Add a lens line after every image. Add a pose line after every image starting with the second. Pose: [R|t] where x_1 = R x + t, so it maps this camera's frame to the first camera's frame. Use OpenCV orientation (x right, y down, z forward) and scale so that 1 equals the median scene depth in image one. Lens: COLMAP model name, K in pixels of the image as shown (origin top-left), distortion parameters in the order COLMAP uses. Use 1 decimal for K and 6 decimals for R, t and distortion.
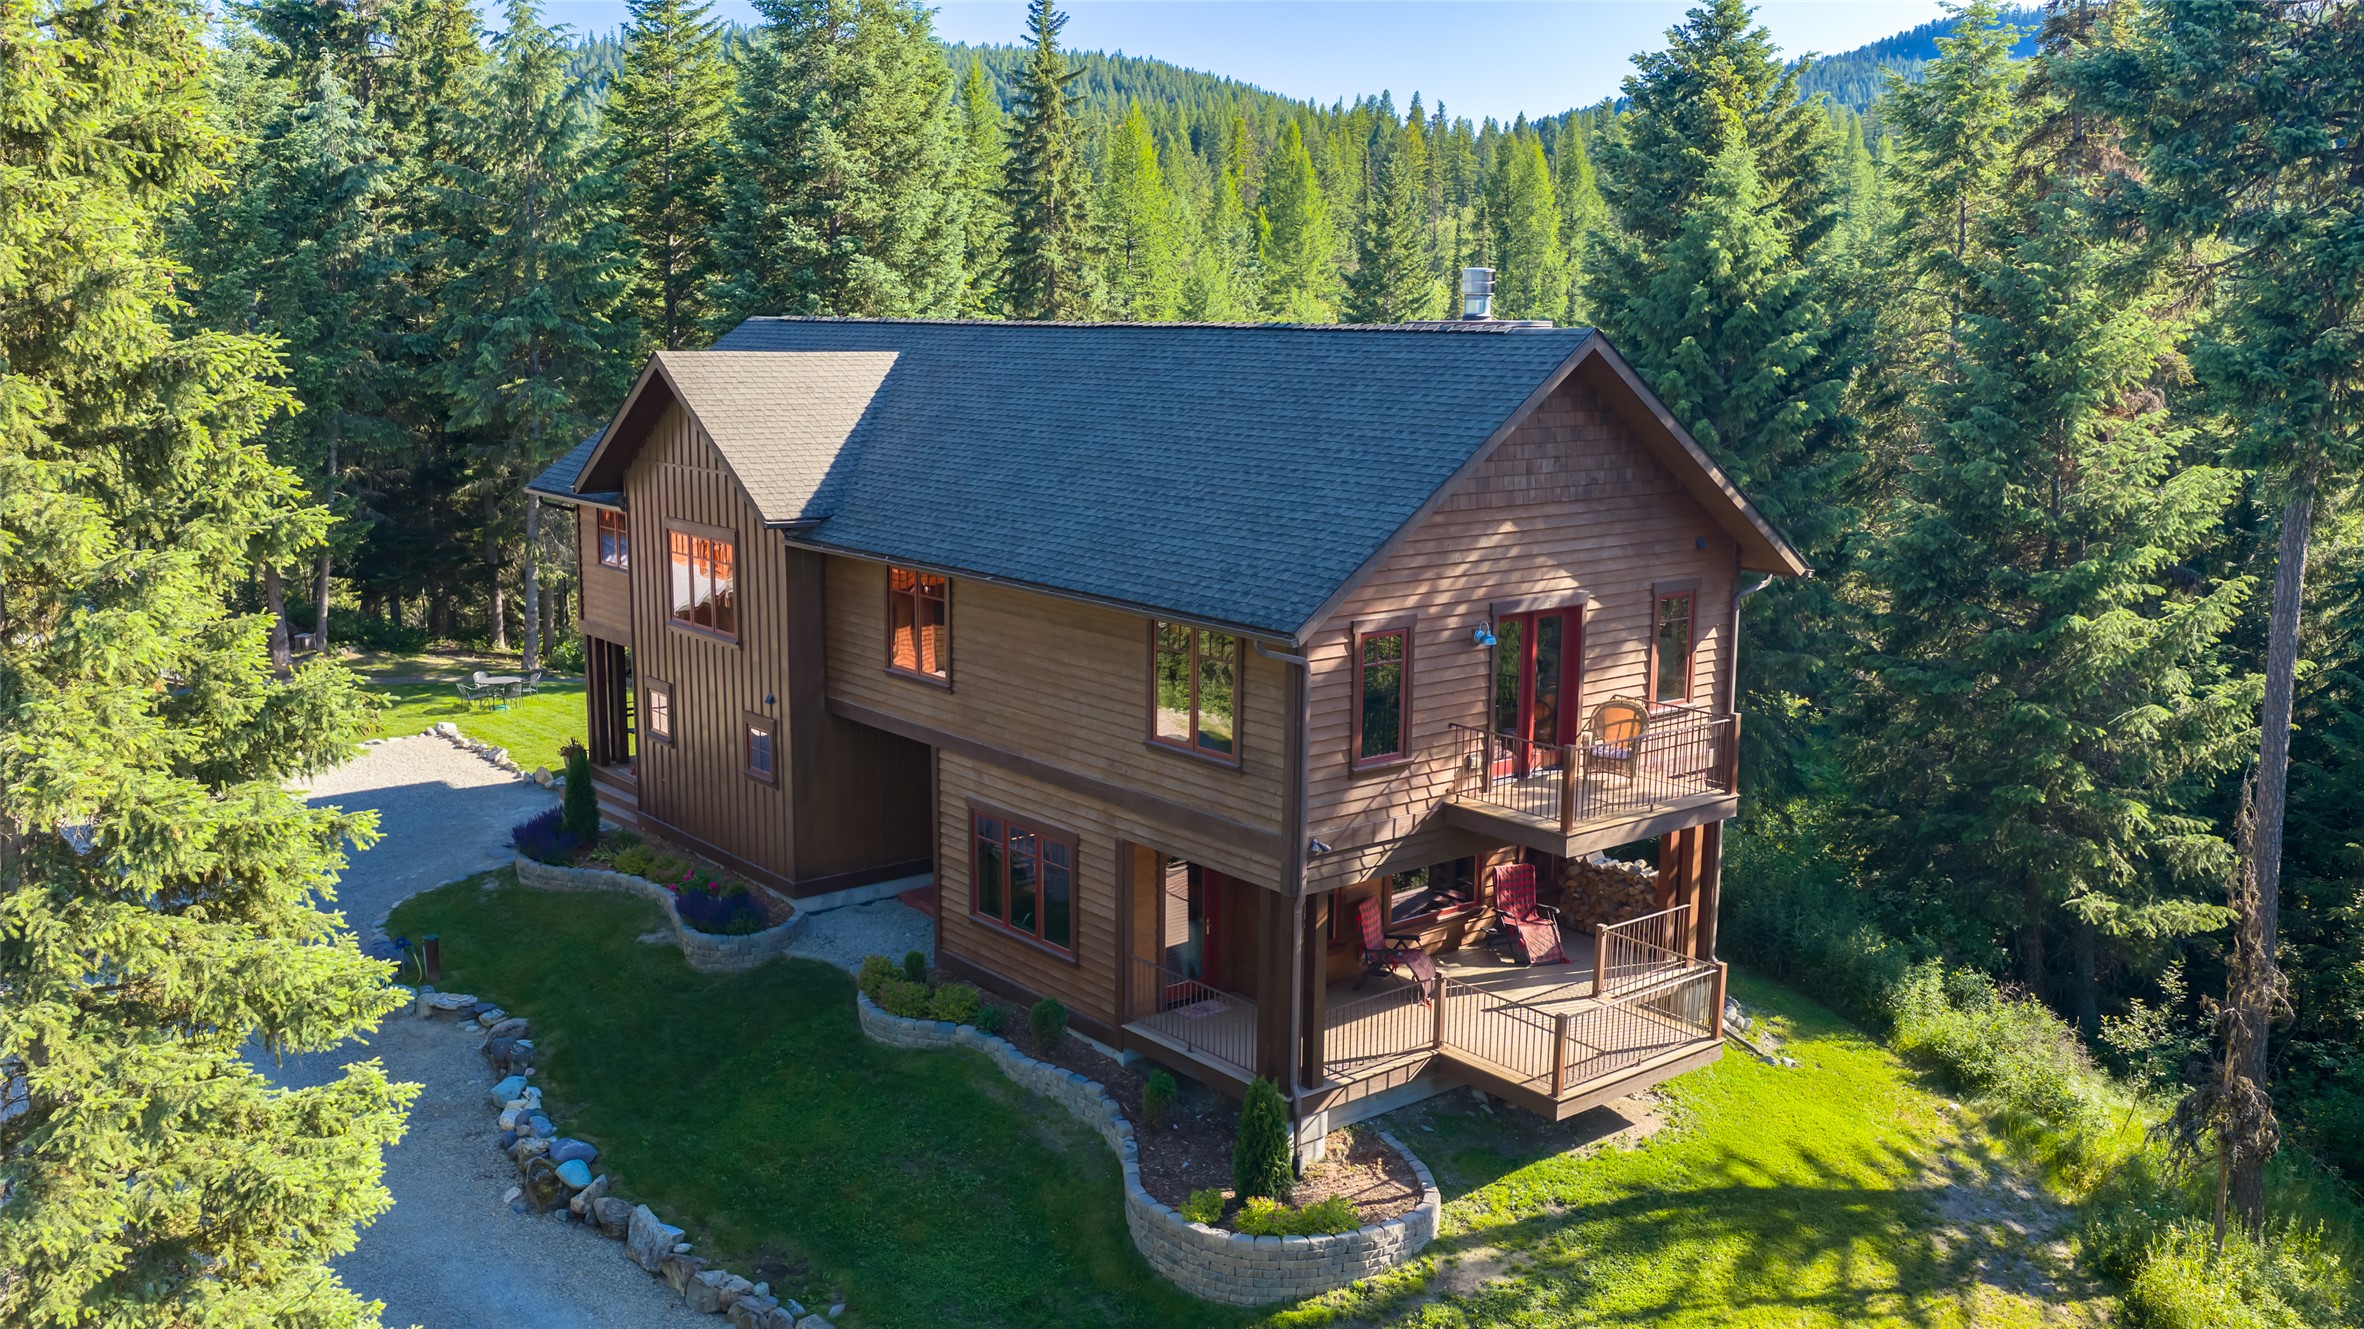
lens RADIAL K [[1957.4, 0, 1185.7], [0, 1957.4, 669.1], [0, 0, 1]] dist [0.044328, -0.070737]
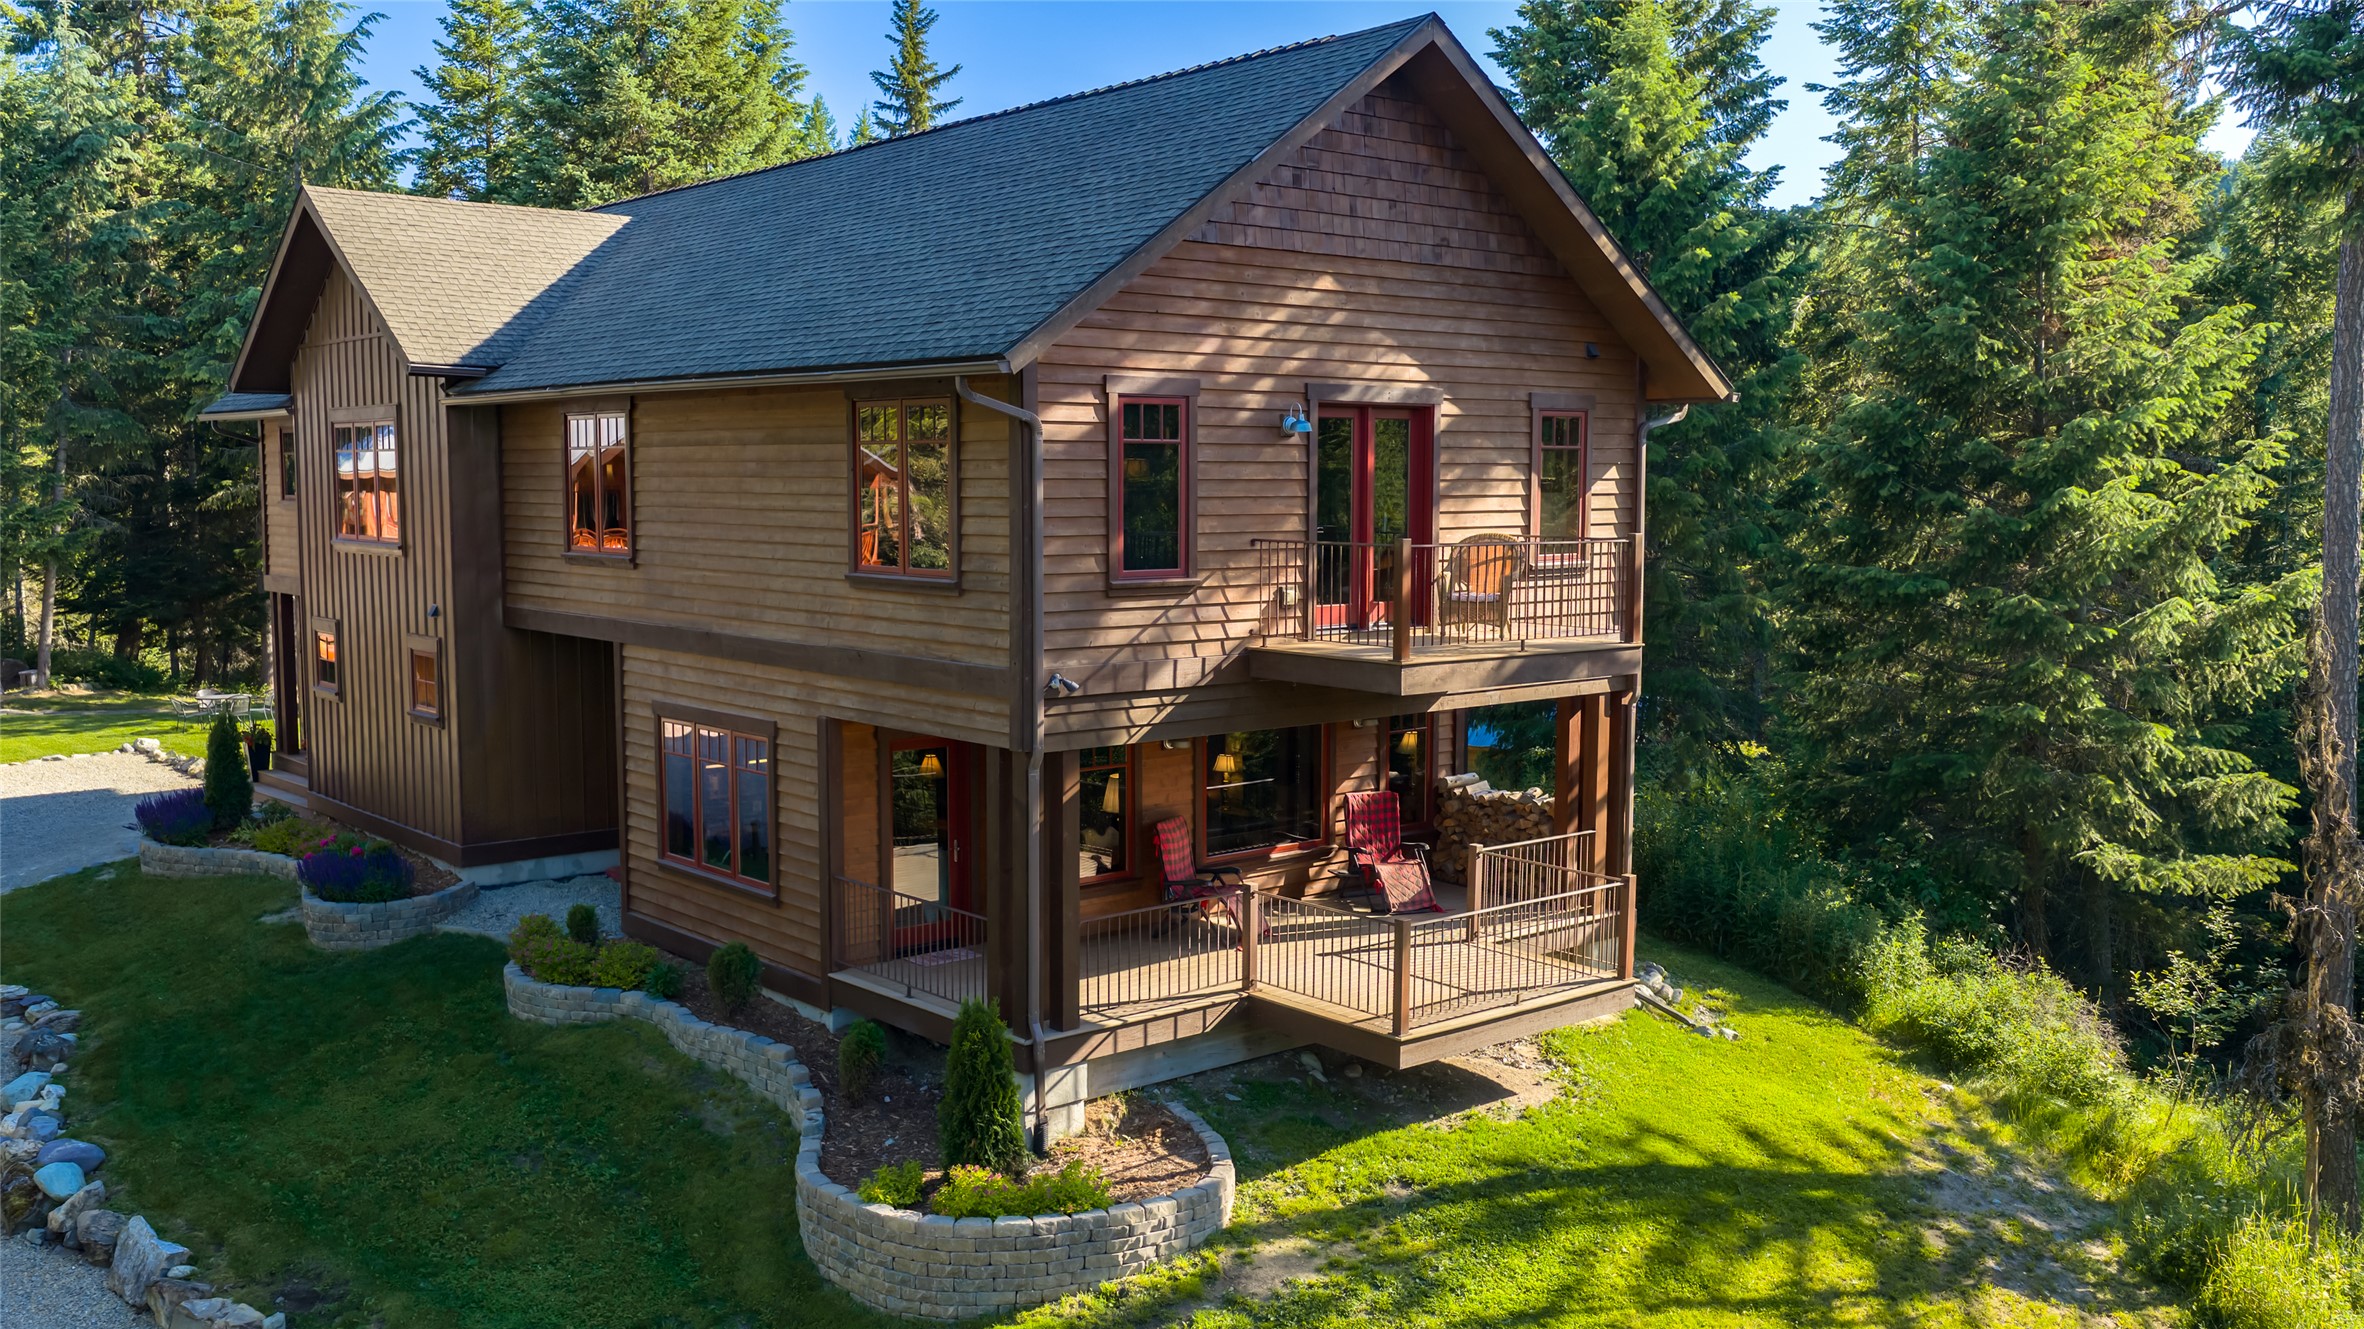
lens RADIAL K [[2017.5, 0, 1178.3], [0, 2017.5, 669.1], [0, 0, 1]] dist [0.039690, -0.063118]
pose [[0.999802, -0.009100, 0.017692, 0.087626], [0.010518, 0.996596, -0.081763, 0.131377], [-0.016888, 0.081933, 0.996495, 0.227590]]
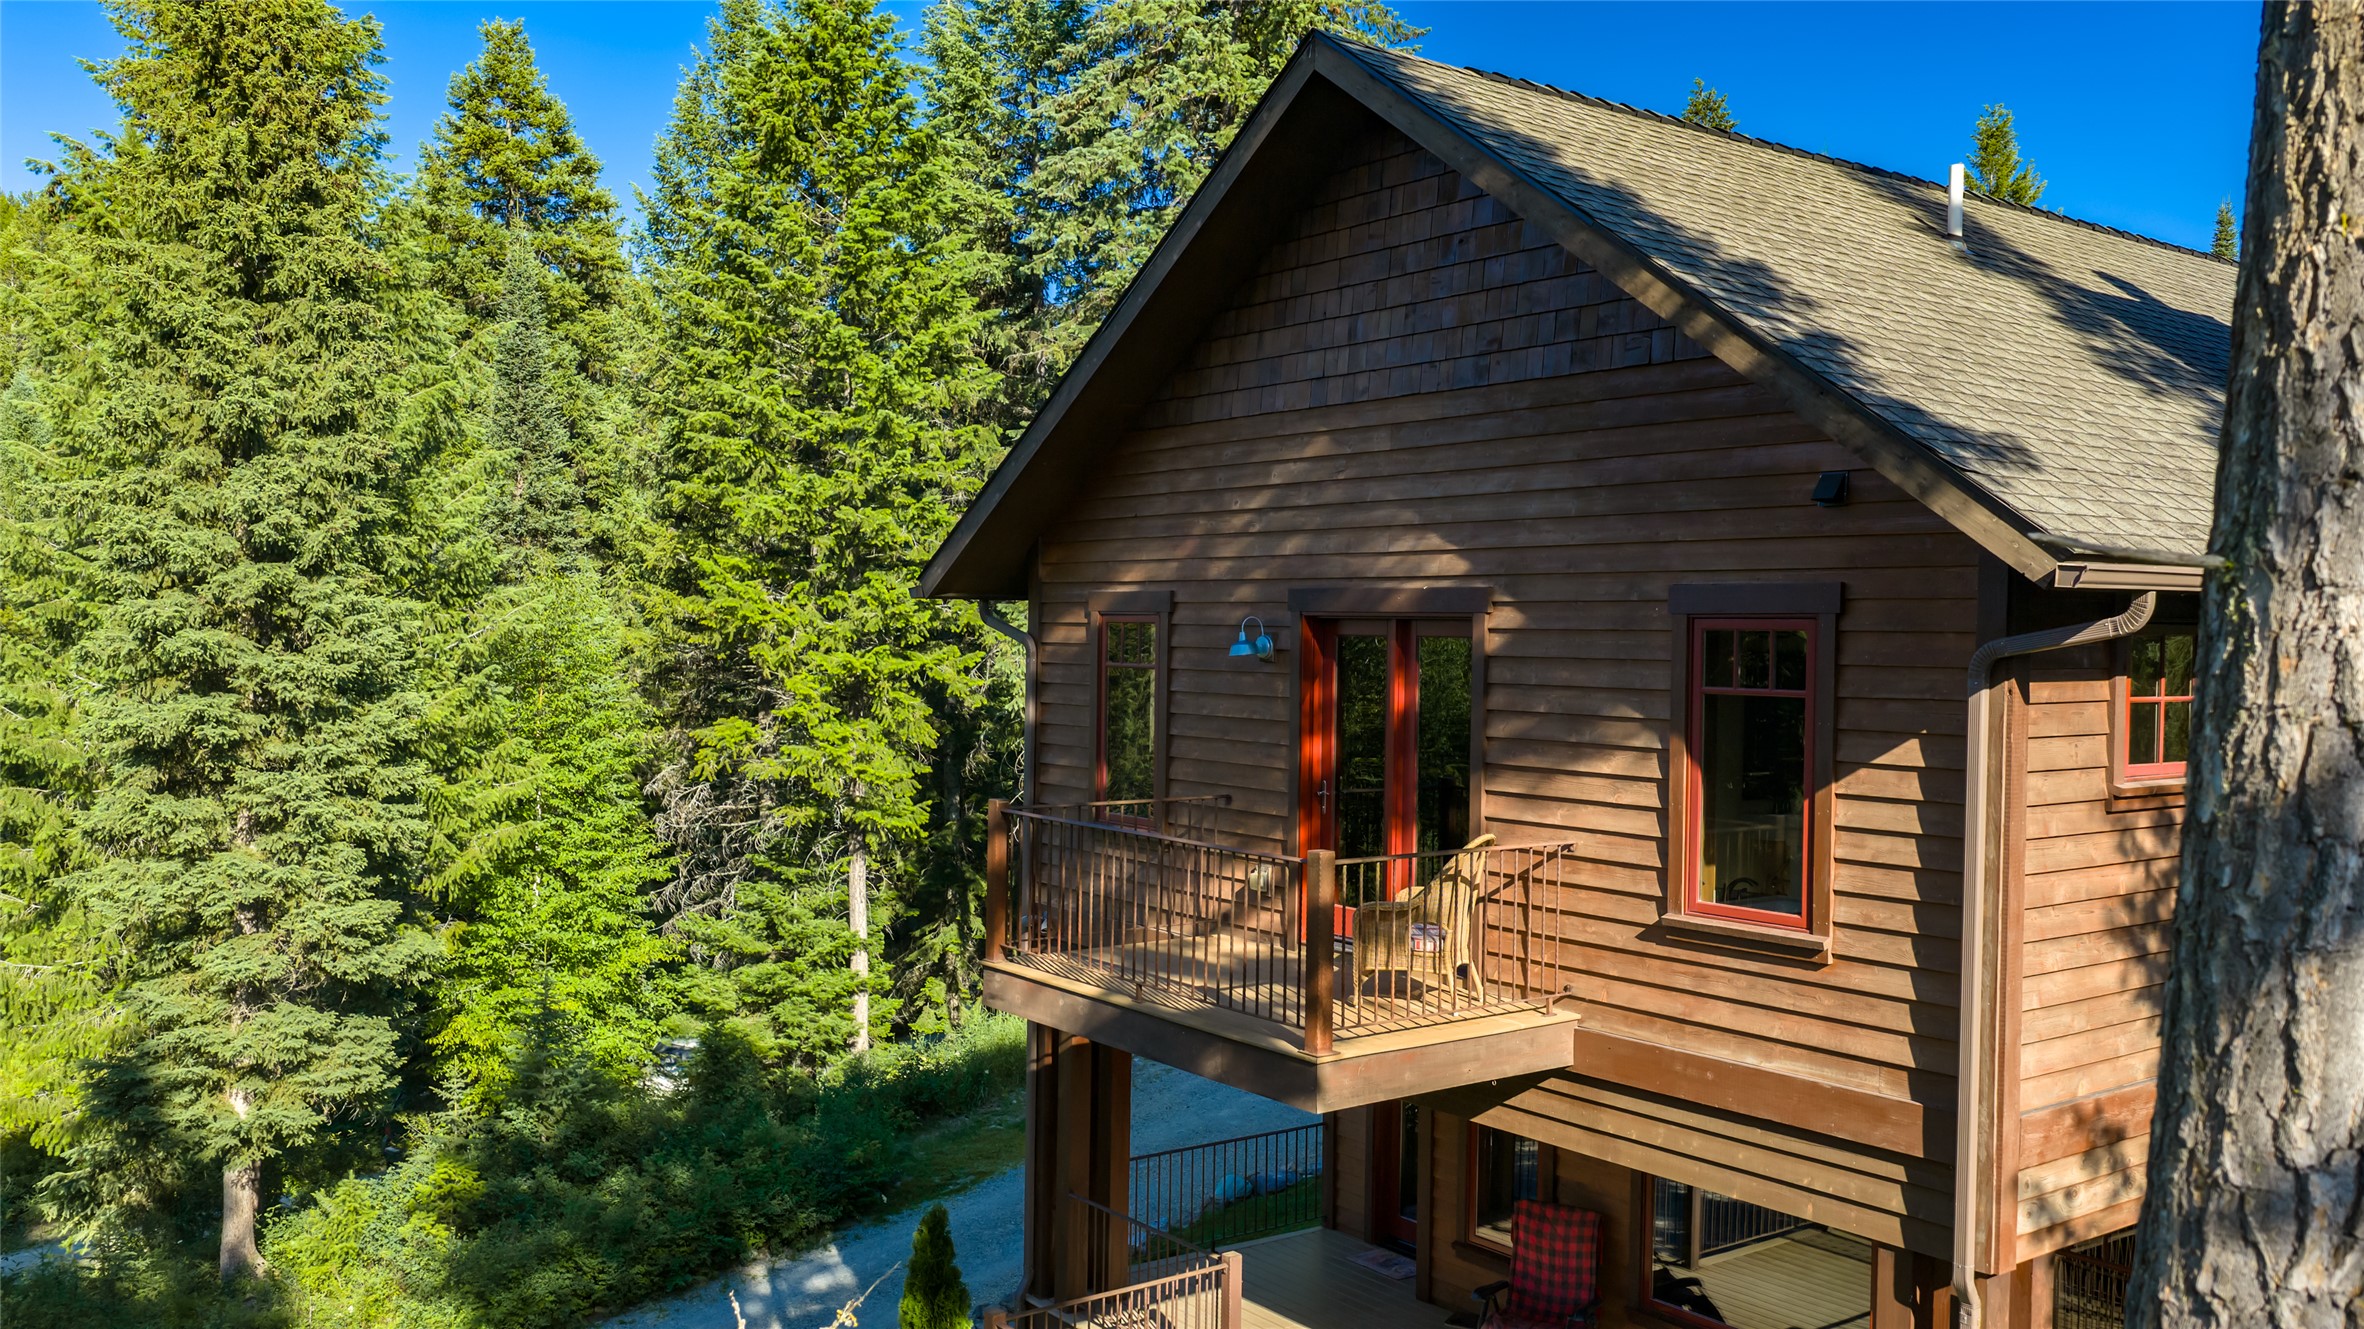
lens RADIAL K [[1957.4, 0, 1185.7], [0, 1957.4, 669.1], [0, 0, 1]] dist [0.044328, -0.070737]
pose [[-0.046889, 0.008000, -0.998868, 0.662121], [-0.195505, 0.980555, 0.017031, -0.014617], [0.979581, 0.196082, -0.044413, 0.950283]]
